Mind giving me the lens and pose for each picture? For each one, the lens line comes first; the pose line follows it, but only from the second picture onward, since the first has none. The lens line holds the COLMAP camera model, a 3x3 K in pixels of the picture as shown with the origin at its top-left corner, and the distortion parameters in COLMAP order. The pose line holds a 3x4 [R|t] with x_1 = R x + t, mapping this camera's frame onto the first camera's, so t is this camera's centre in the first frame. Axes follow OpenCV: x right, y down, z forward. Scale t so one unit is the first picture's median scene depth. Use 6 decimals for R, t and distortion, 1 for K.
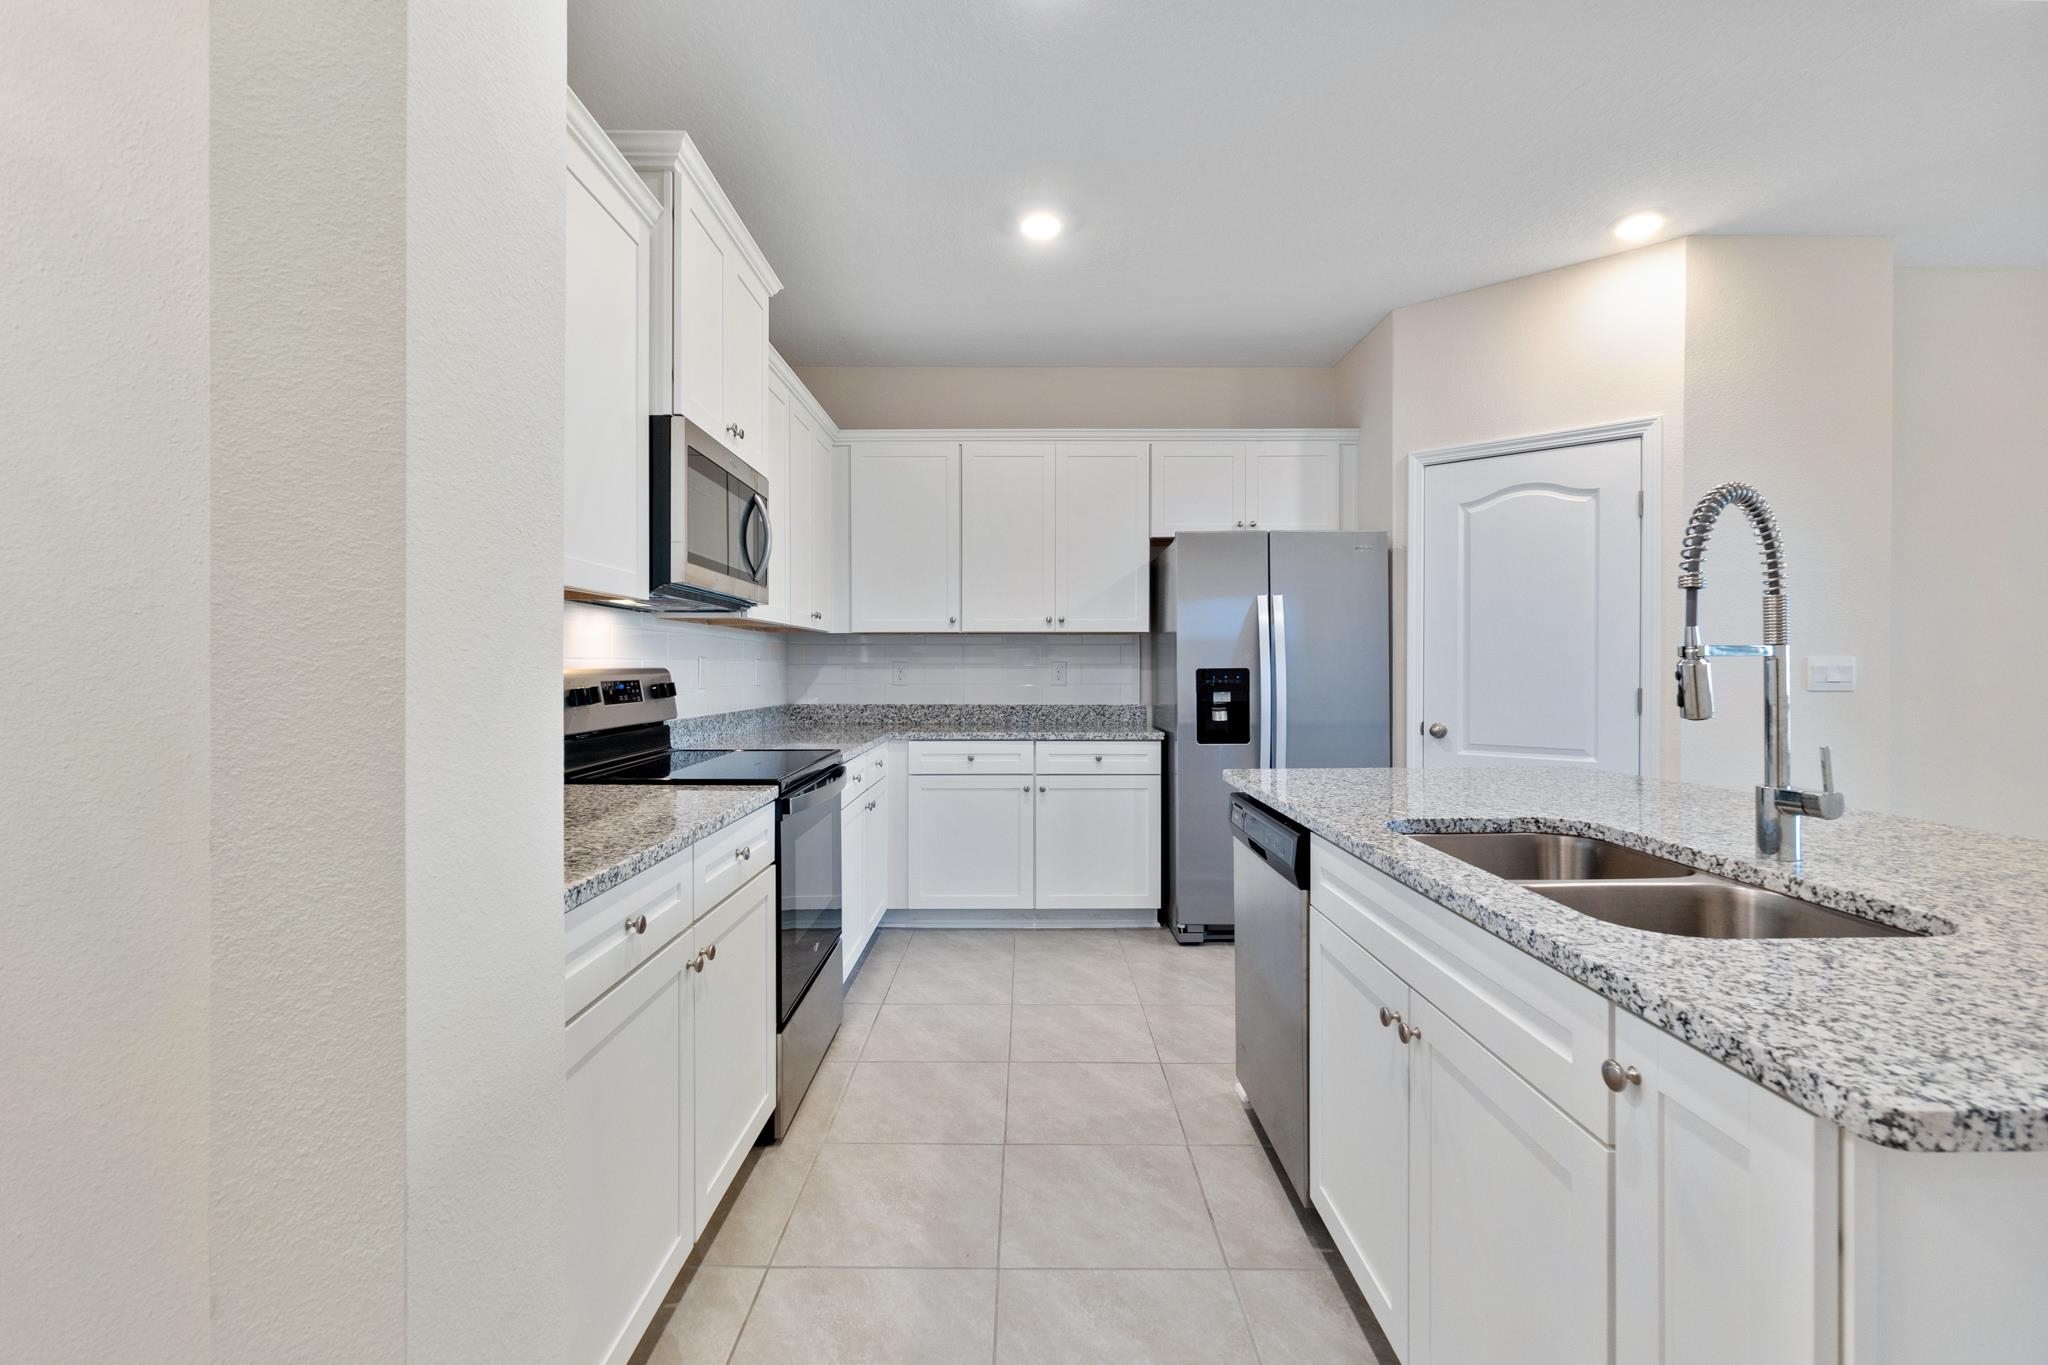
lens RADIAL K [[867.3, 0, 1020.8], [0, 867.3, 671.9], [0, 0, 1]] dist [0.000309, 0.000009]
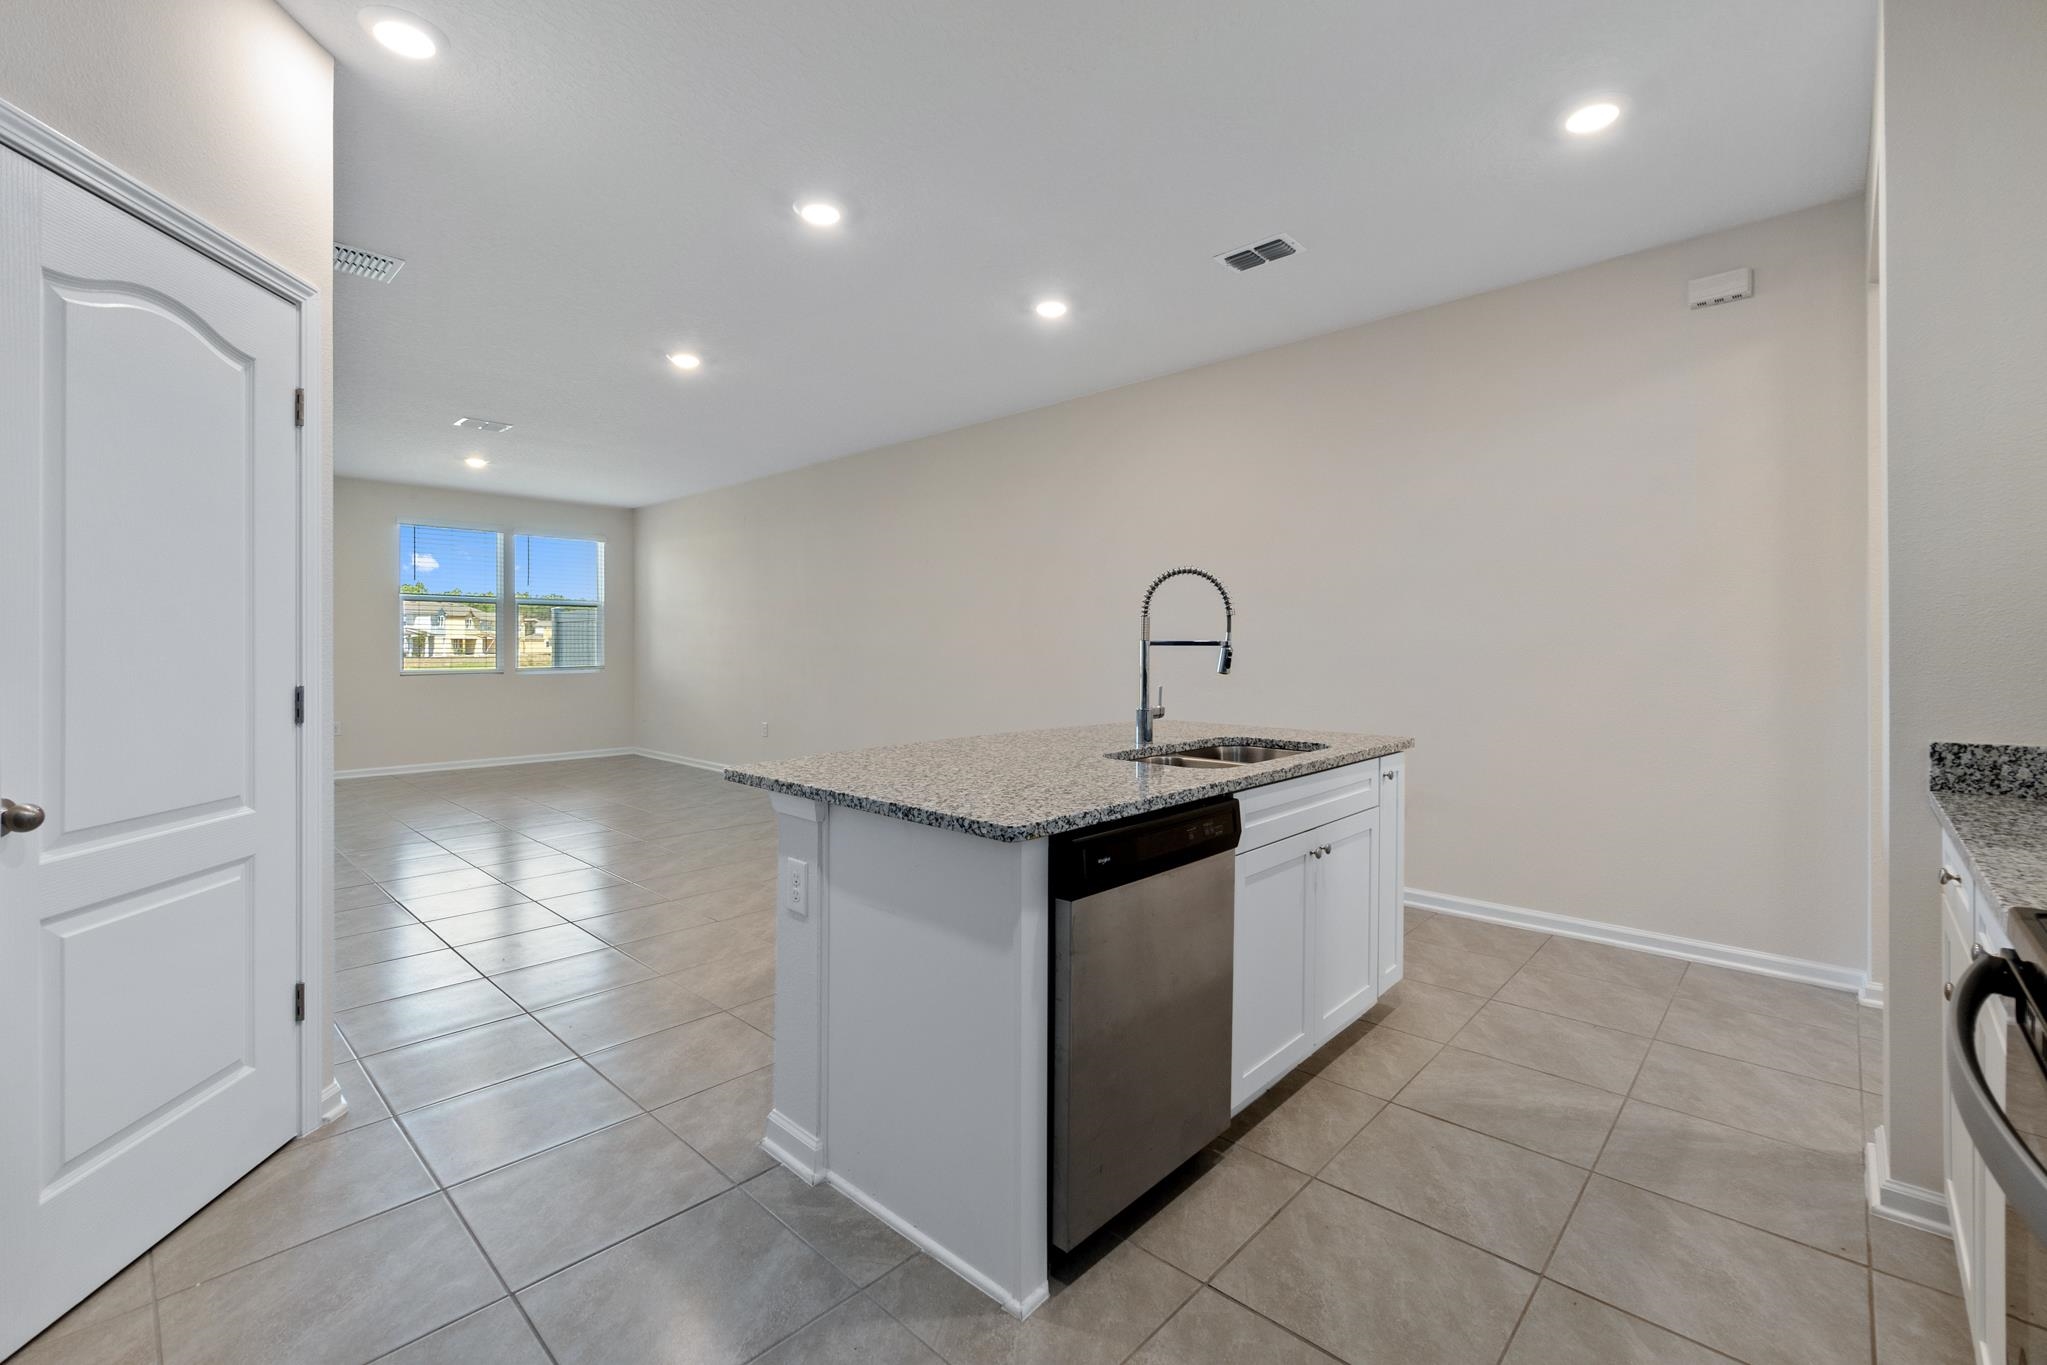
lens RADIAL K [[876.1, 0, 1020.7], [0, 876.1, 656.3], [0, 0, 1]] dist [-0.001465, -0.000684]
pose [[-0.731912, 0.002383, 0.681395, -0.259863], [0.006179, 0.999976, 0.003140, -0.004721], [-0.681371, 0.006509, -0.731909, 2.052823]]
